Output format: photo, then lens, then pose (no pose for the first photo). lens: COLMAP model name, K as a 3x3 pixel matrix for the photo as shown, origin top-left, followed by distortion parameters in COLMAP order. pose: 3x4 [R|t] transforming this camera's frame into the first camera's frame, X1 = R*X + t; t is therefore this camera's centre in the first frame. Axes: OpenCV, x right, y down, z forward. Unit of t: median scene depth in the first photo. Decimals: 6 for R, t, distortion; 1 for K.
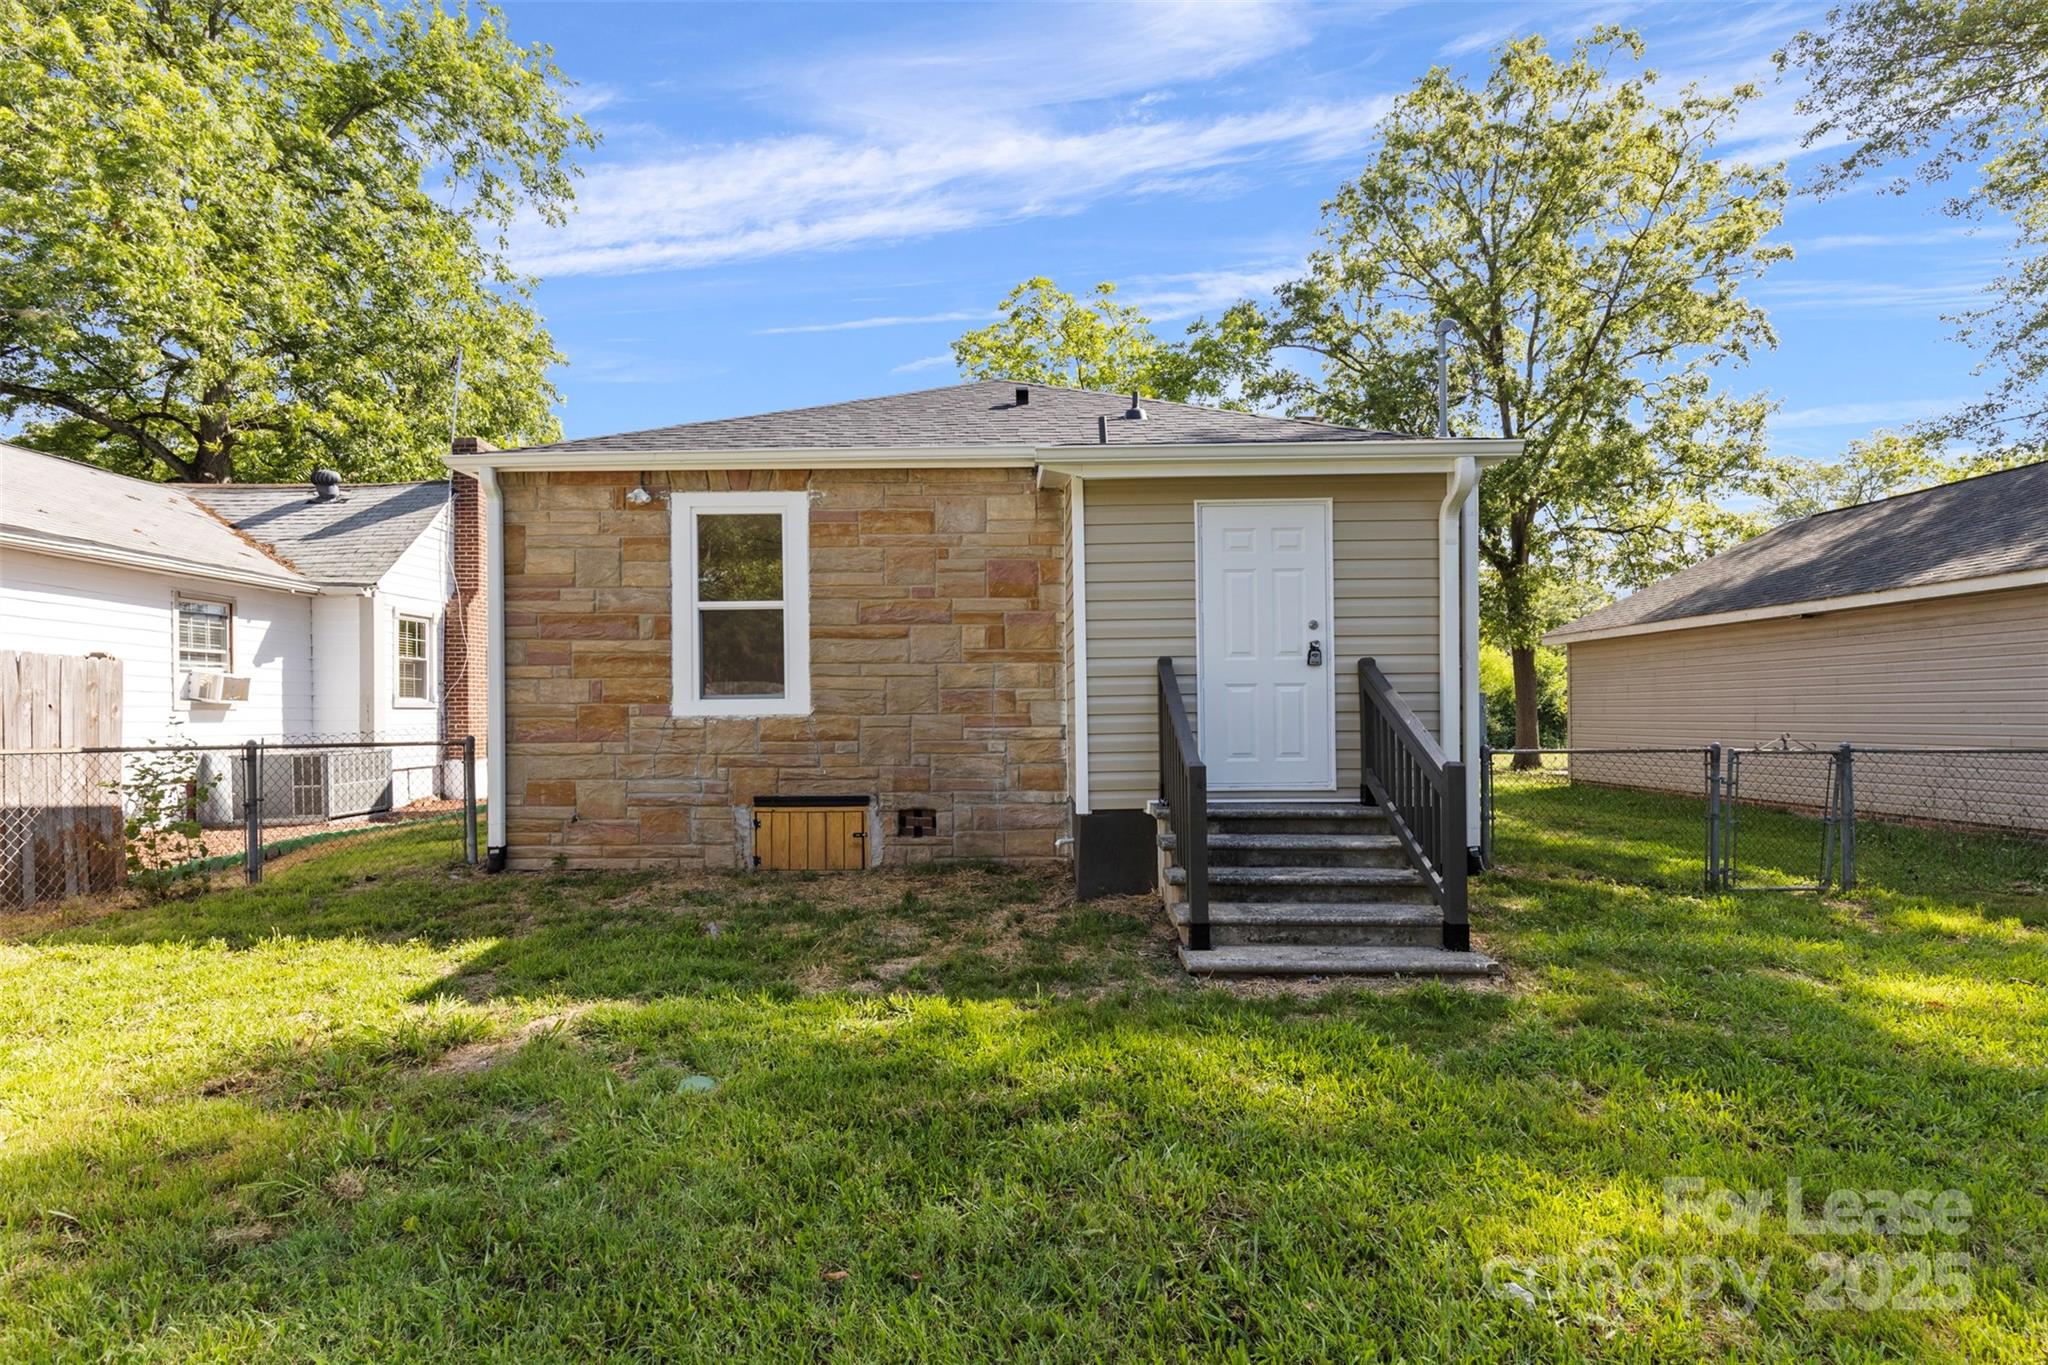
lens RADIAL K [[939.2, 0, 1022.2], [0, 939.2, 715.8], [0, 0, 1]] dist [0.003843, 0.000624]
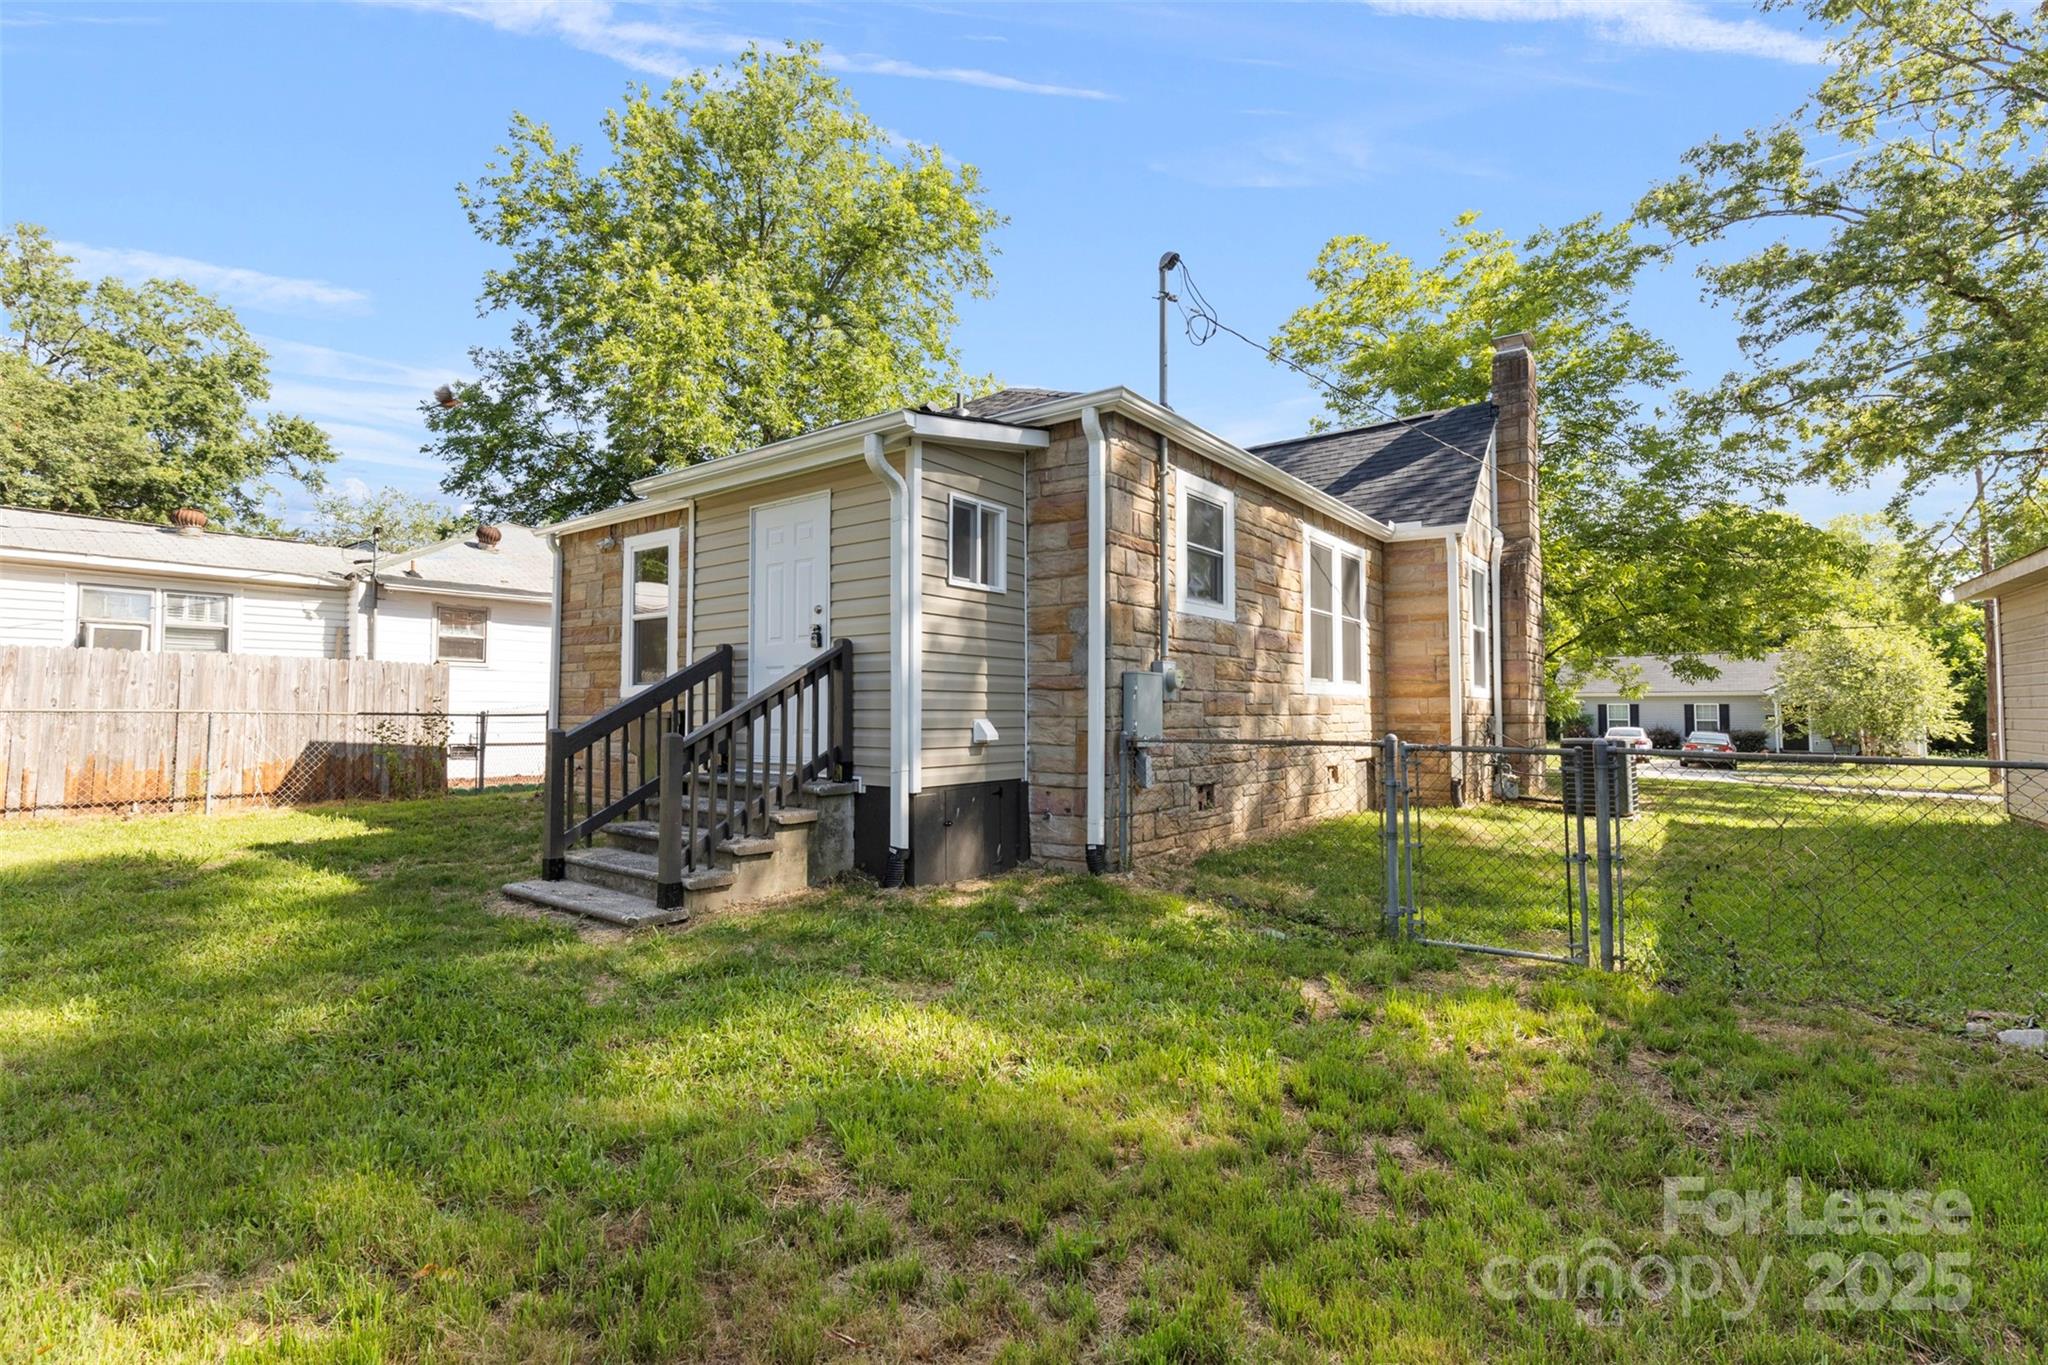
lens RADIAL K [[939.2, 0, 1020.9], [0, 939.2, 679.7], [0, 0, 1]] dist [0.003843, 0.000624]
pose [[0.806862, -0.010530, -0.590647, 0.927328], [-0.008246, 0.999543, -0.029085, 0.009061], [0.590683, 0.028337, 0.806406, 0.230110]]
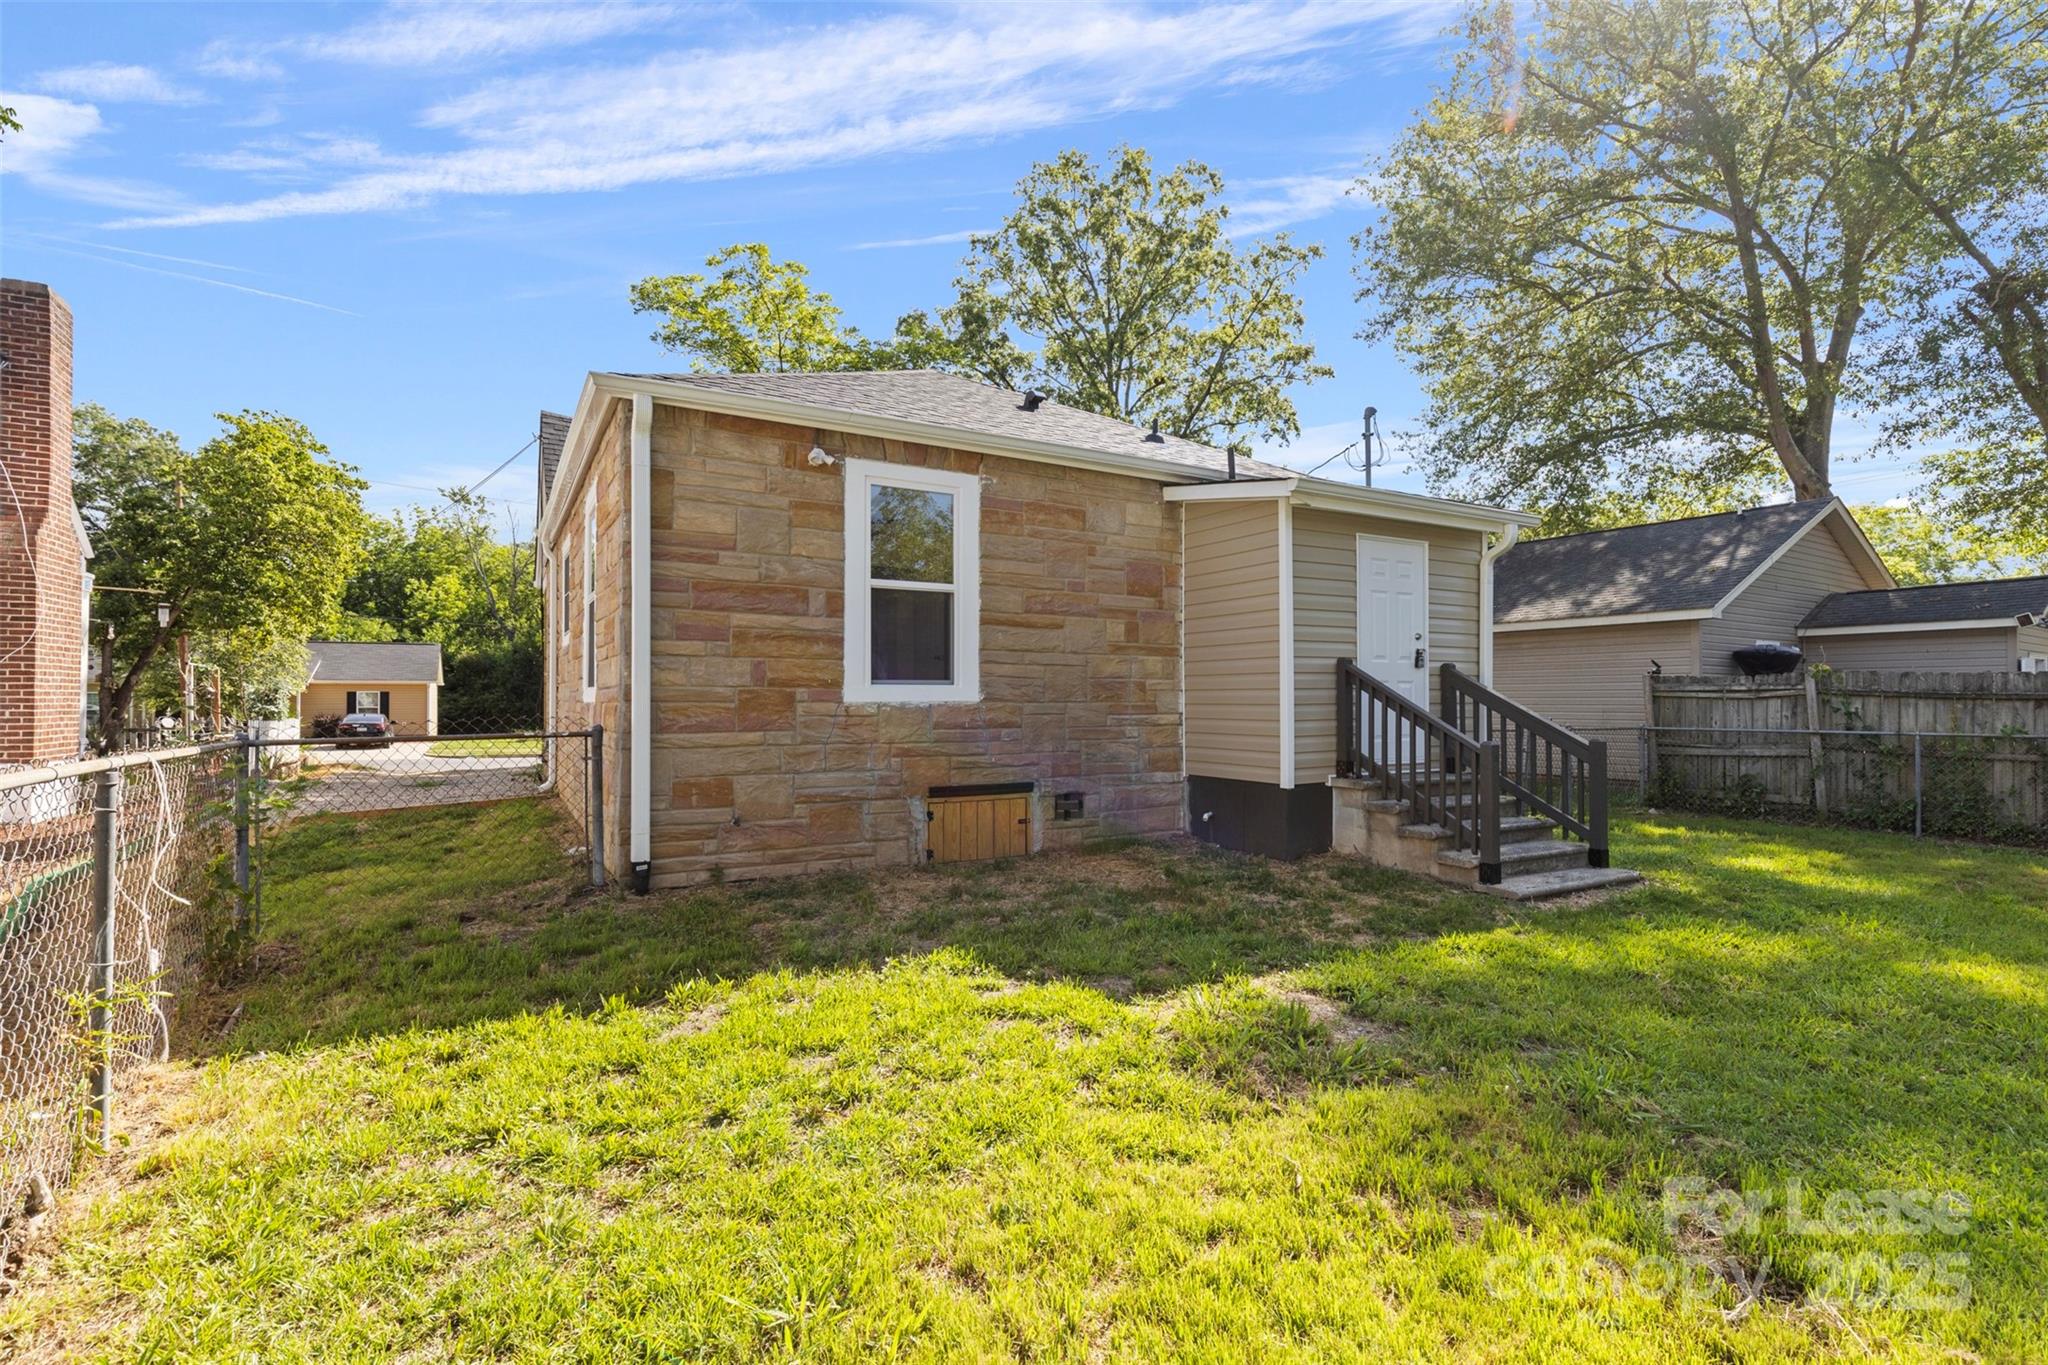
lens RADIAL K [[939.2, 0, 1015.8], [0, 939.2, 691.5], [0, 0, 1]] dist [0.003843, 0.000624]
pose [[0.856898, 0.012814, 0.515326, -0.700231], [-0.006955, 0.999887, -0.013299, 0.000759], [-0.515439, 0.007812, 0.856891, 0.136039]]
